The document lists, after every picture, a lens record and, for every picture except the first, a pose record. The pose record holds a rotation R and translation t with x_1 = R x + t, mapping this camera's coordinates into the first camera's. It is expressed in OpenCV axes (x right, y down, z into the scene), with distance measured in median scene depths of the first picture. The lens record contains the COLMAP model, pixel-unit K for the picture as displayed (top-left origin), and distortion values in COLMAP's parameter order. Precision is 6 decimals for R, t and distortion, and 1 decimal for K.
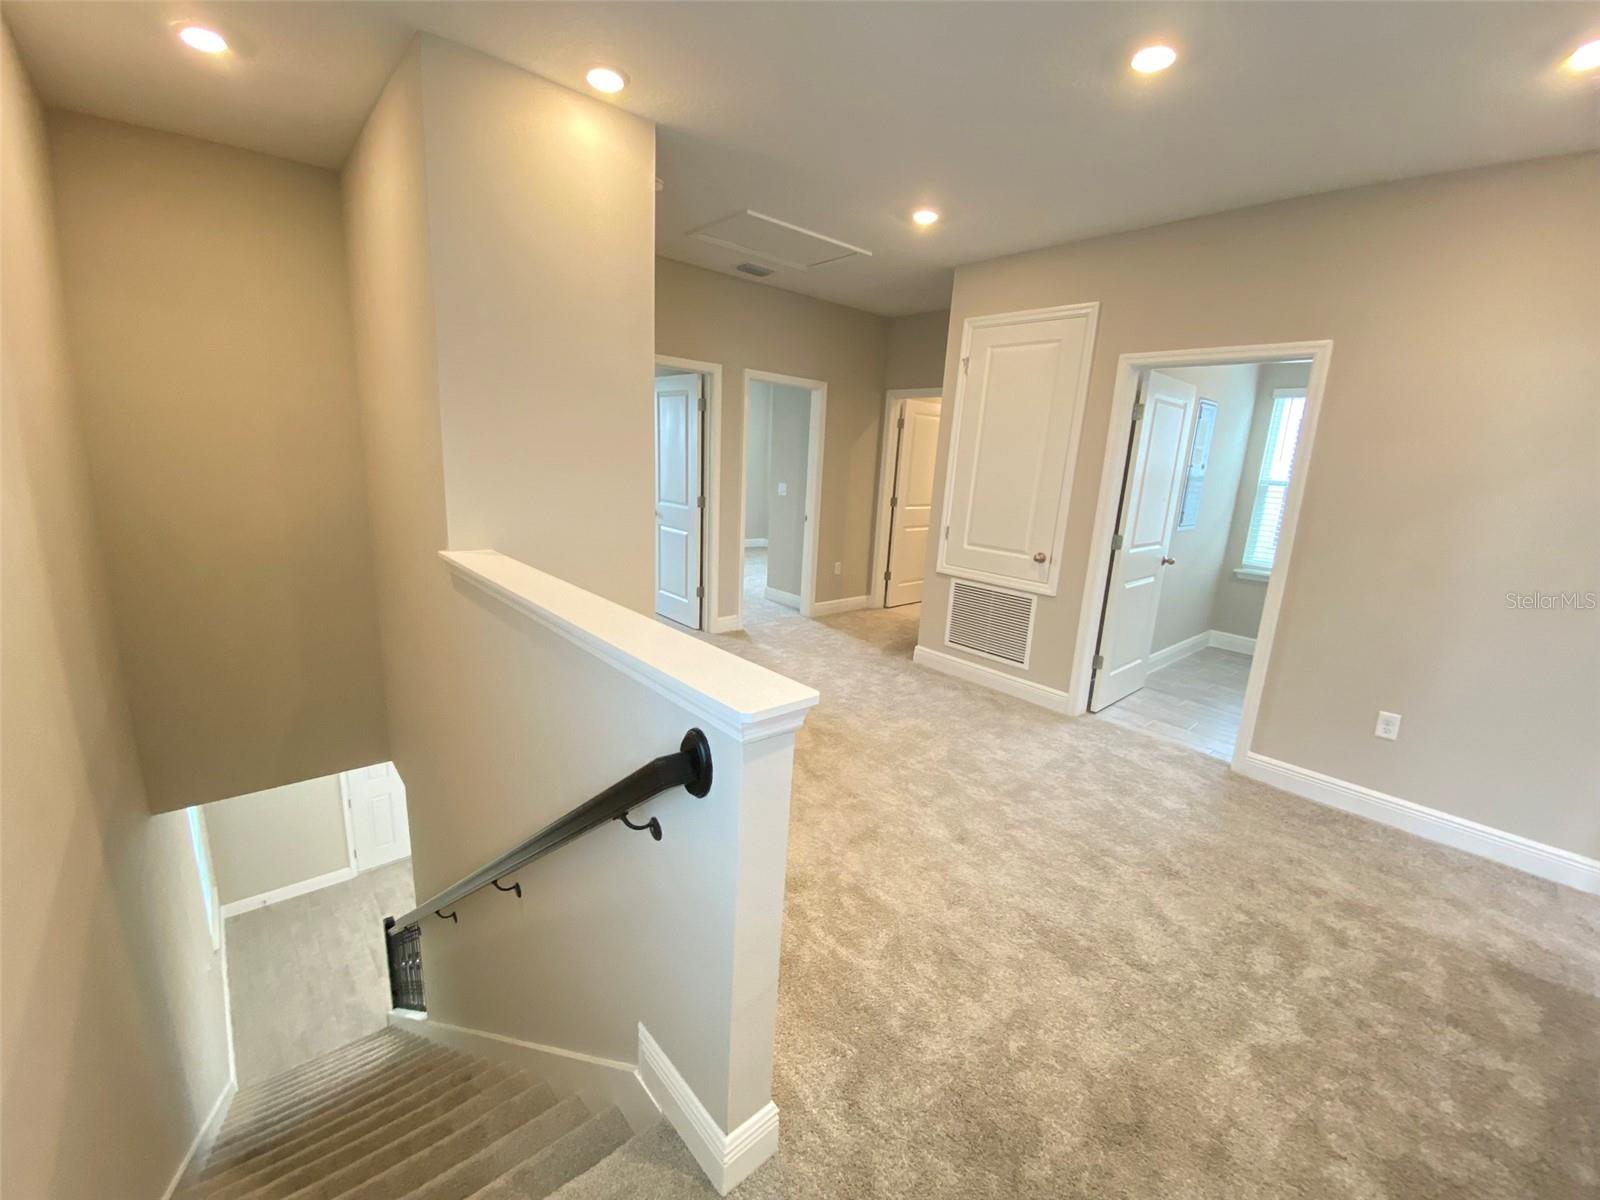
lens RADIAL K [[646.2, 0, 803.5], [0, 646.2, 602.5], [0, 0, 1]] dist [0.028009, -0.024880]
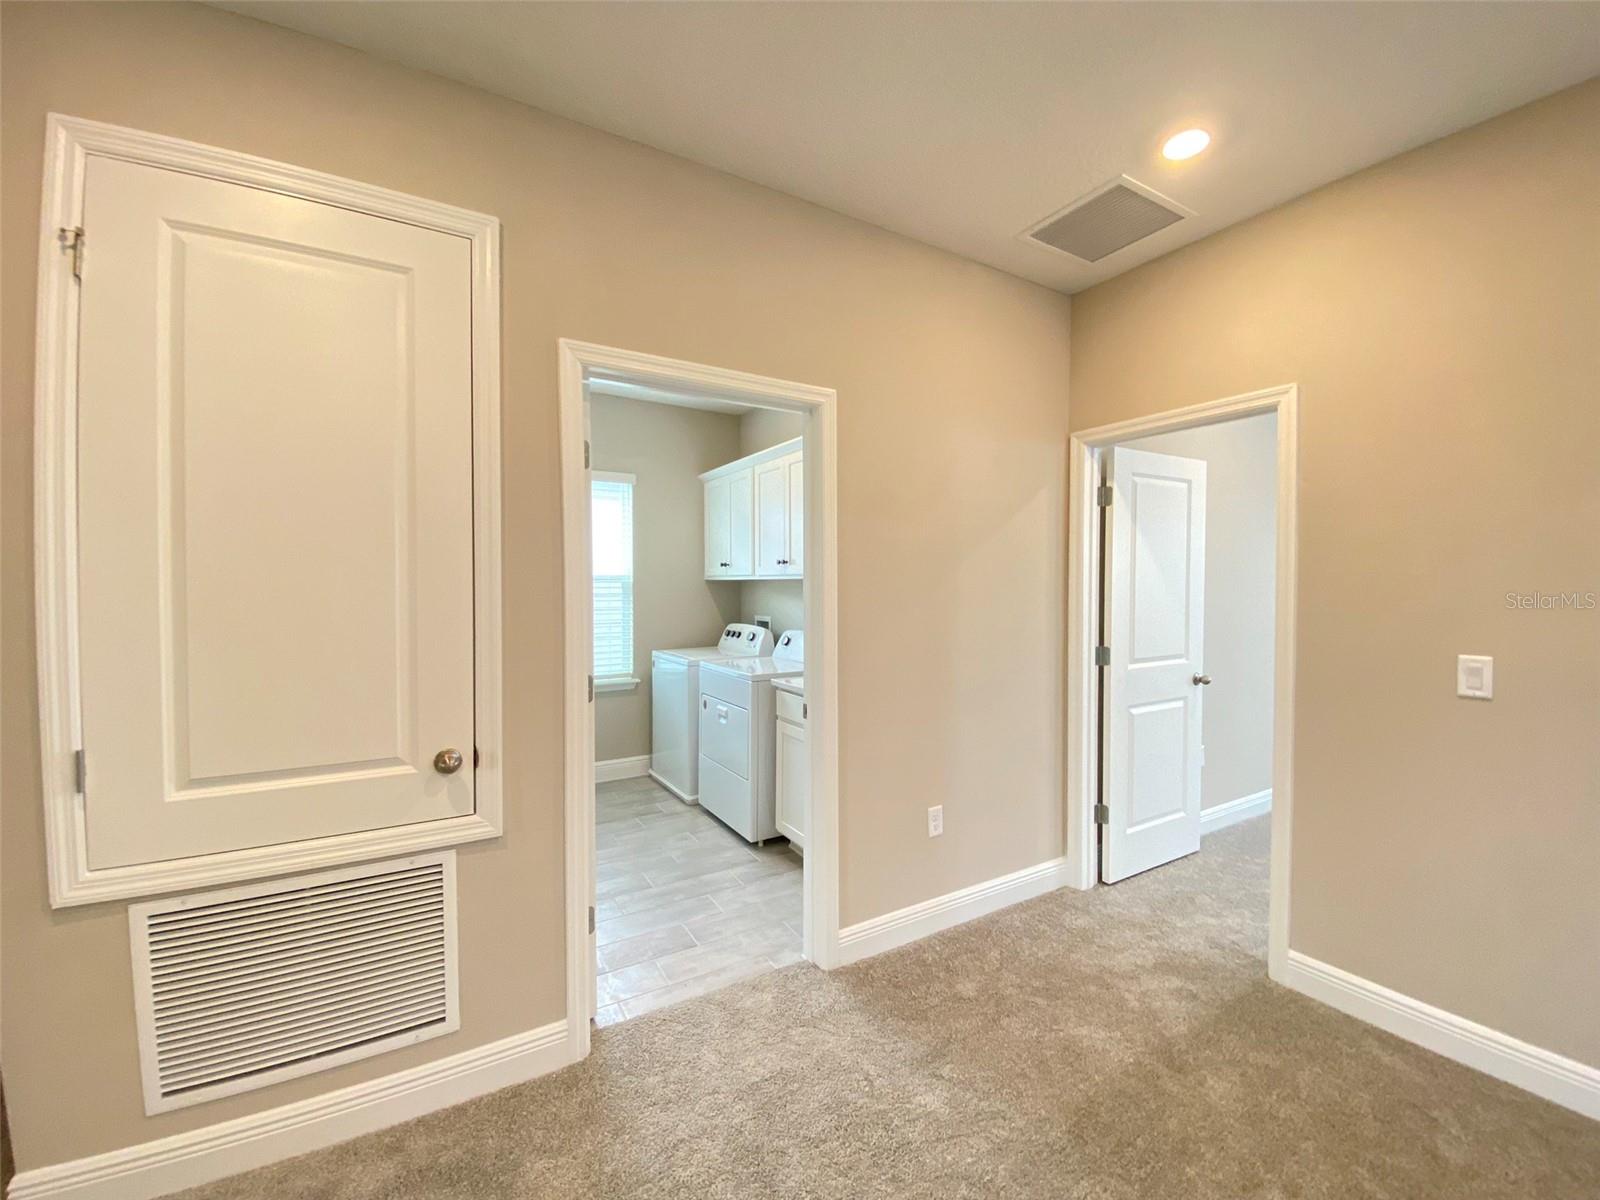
lens RADIAL K [[646.2, 0, 803.5], [0, 646.2, 602.5], [0, 0, 1]] dist [0.028009, -0.024880]
pose [[0.191614, -0.063832, 0.979393, -0.000479], [0.242267, 0.970081, 0.015826, -0.125817], [-0.951100, 0.234242, 0.201345, 0.704982]]
